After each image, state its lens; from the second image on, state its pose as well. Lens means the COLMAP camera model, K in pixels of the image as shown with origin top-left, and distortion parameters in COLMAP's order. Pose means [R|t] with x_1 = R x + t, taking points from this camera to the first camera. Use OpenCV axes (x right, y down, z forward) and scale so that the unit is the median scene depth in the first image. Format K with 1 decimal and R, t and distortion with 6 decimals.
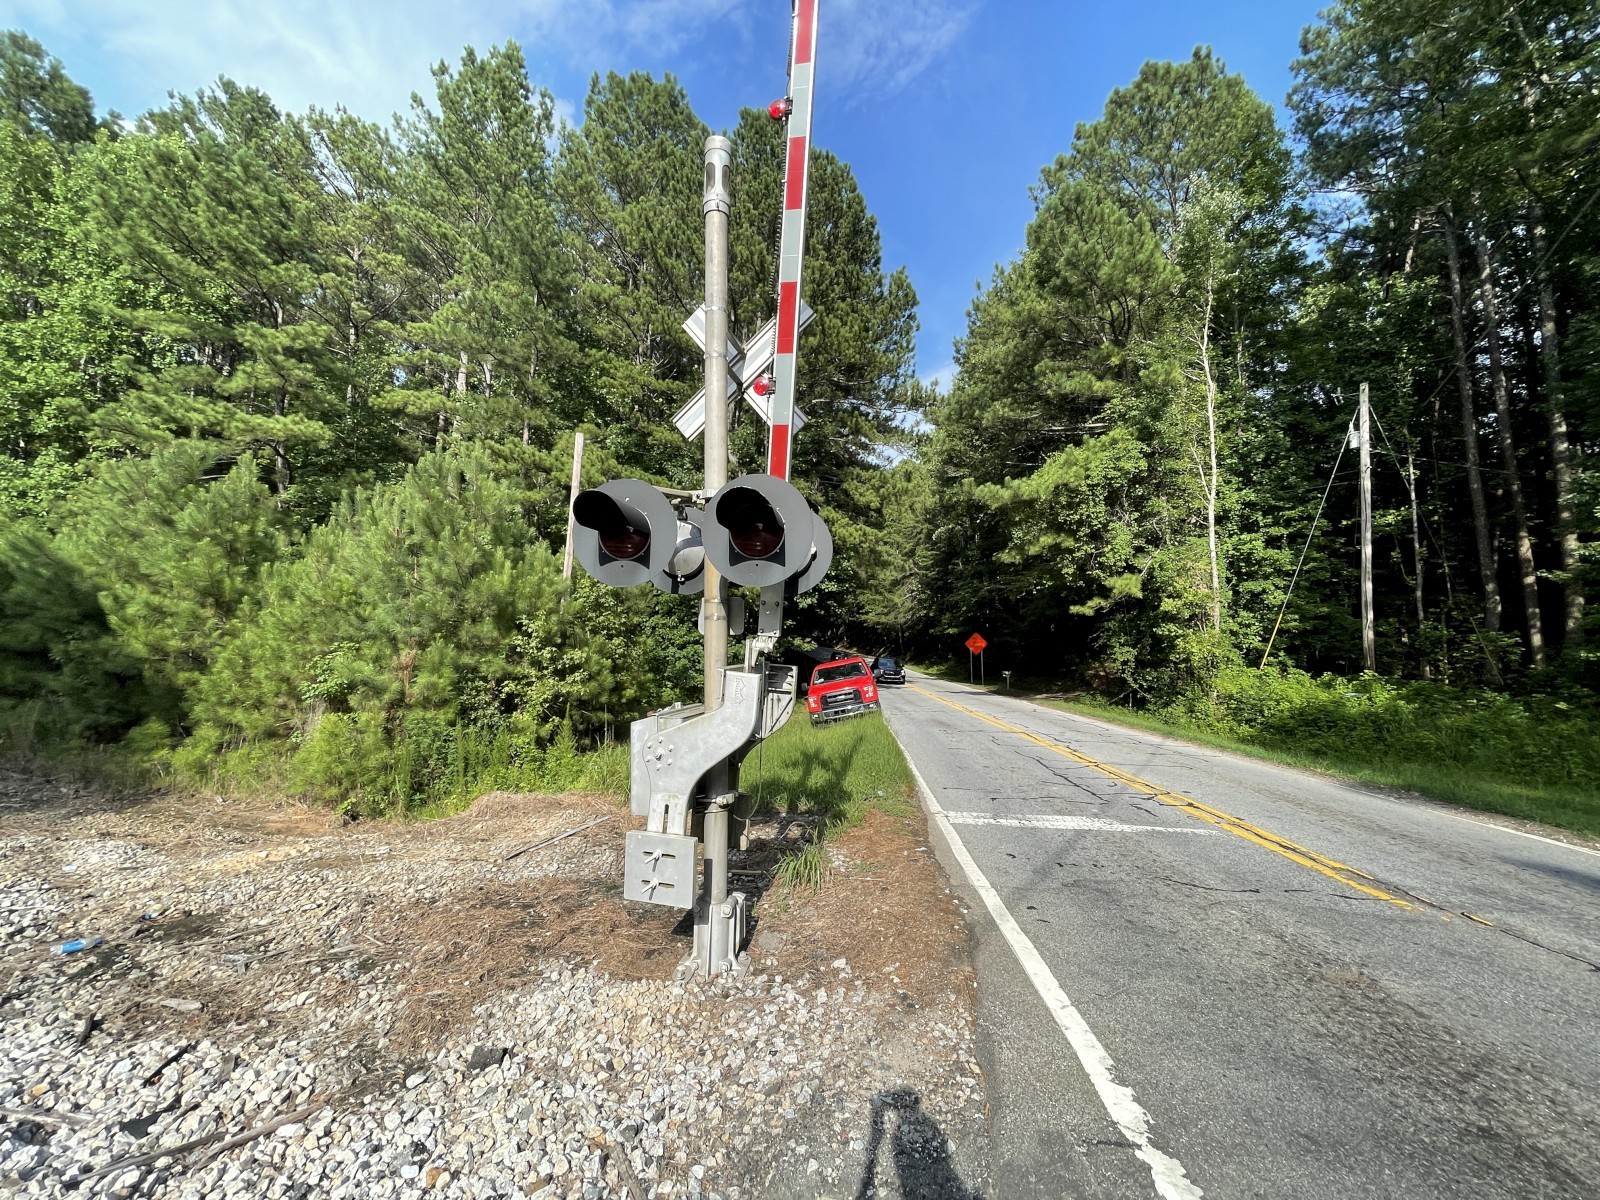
lens RADIAL K [[641.6, 0, 795.8], [0, 641.6, 593.1], [0, 0, 1]] dist [-0.001233, -0.000250]
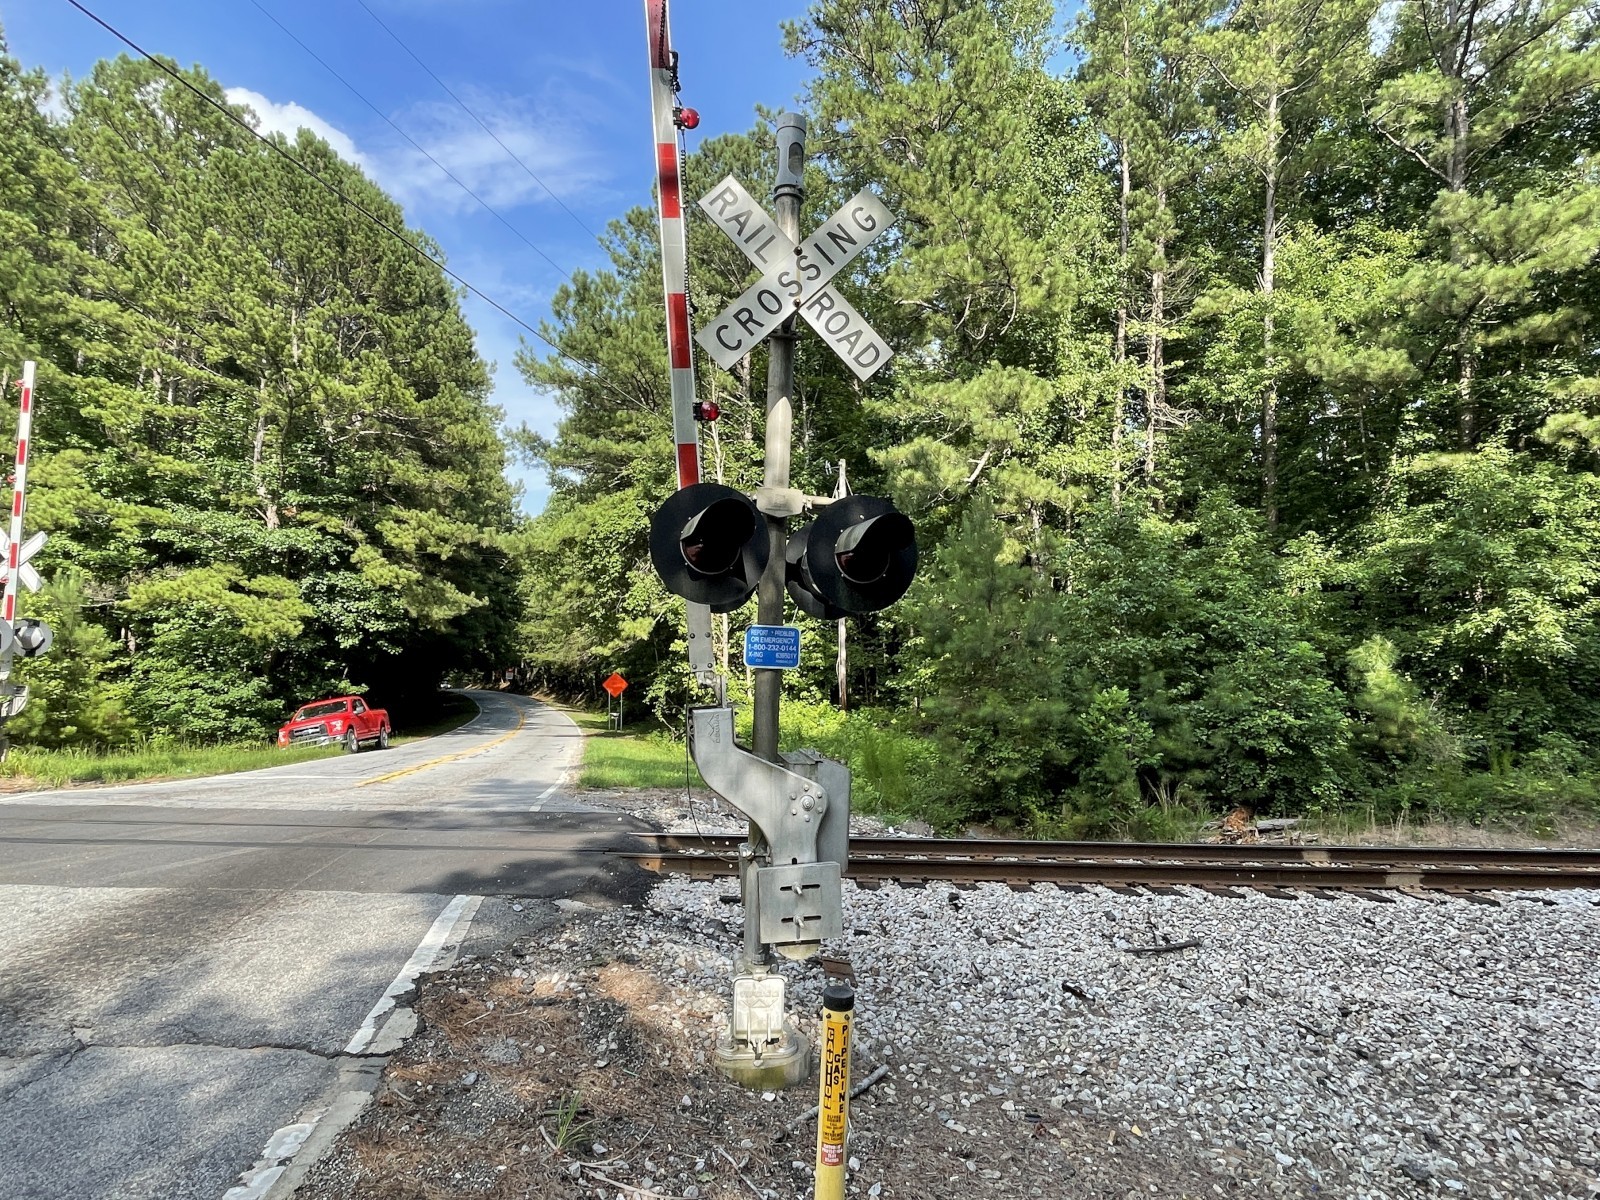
lens RADIAL K [[905.9, 0, 807.1], [0, 905.9, 597.1], [0, 0, 1]] dist [0.001904, -0.002013]
pose [[0.958475, 0.012891, 0.284886, 0.582218], [-0.006270, 0.999689, -0.024139, -0.050982], [-0.285109, 0.021351, 0.958257, -0.993992]]
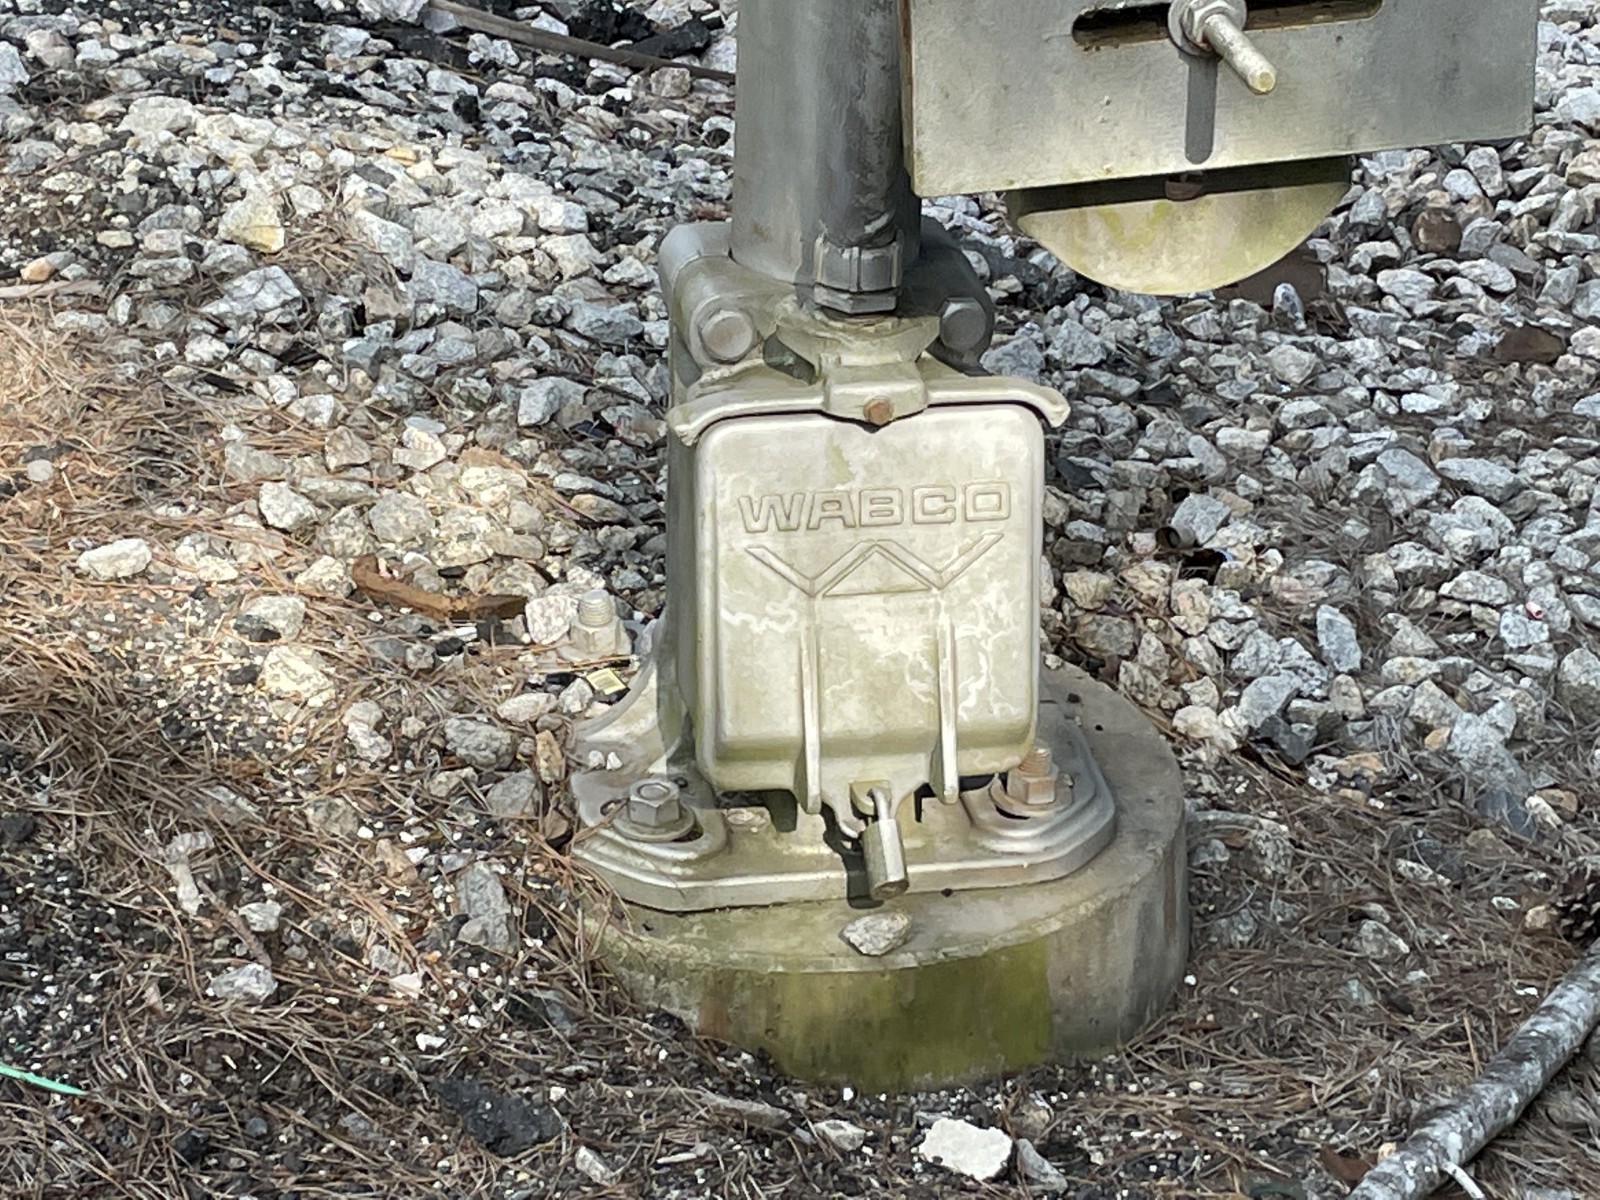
lens RADIAL K [[4196.3, 0, 796.5], [0, 4196.3, 603.4], [0, 0, 1]] dist [0.147326, 0.000000]
pose [[0.950479, -0.147436, 0.273591, 0.599737], [-0.002101, 0.877244, 0.480040, -0.009360], [-0.310781, -0.456842, 0.833493, -0.834810]]
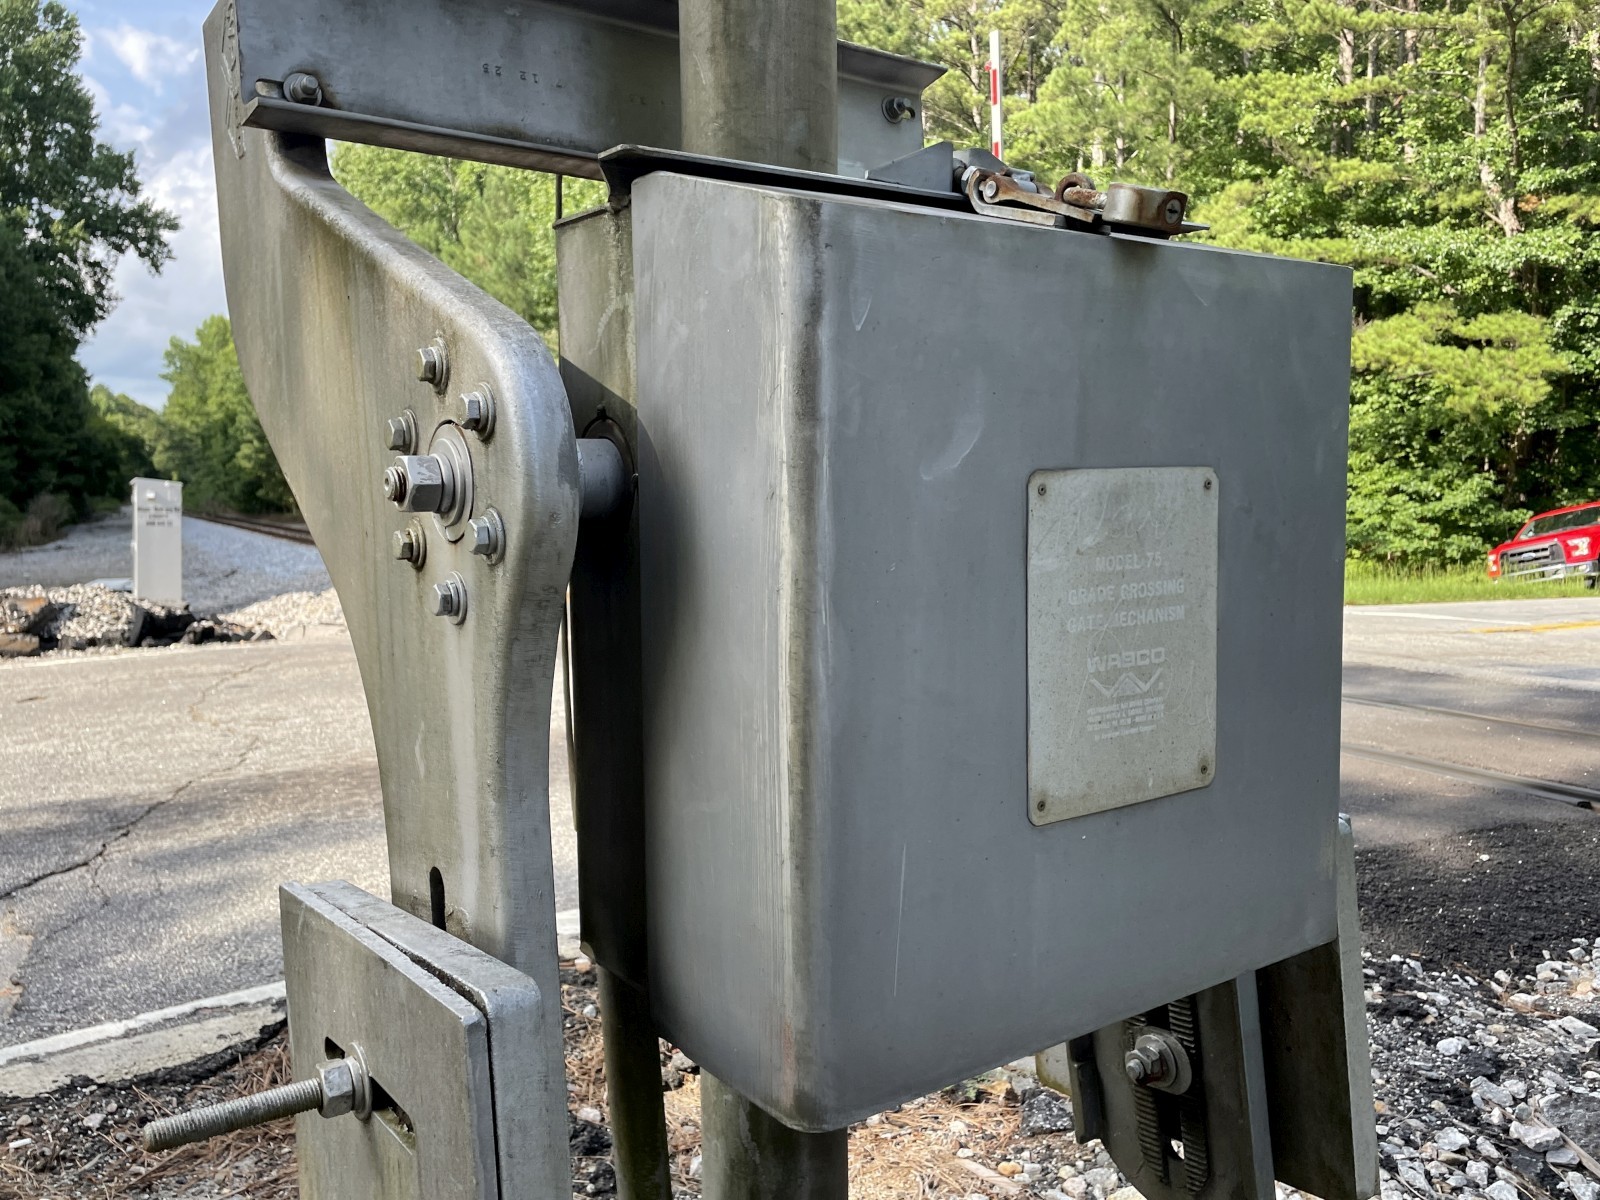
lens RADIAL K [[1320.4, 0, 786.1], [0, 1320.4, 590.4], [0, 0, 1]] dist [0.032743, -0.024603]
pose [[0.673533, 0.014048, -0.739024, 0.752885], [0.075195, 0.993330, 0.087413, 0.022332], [0.735323, -0.114446, 0.667984, -0.677213]]
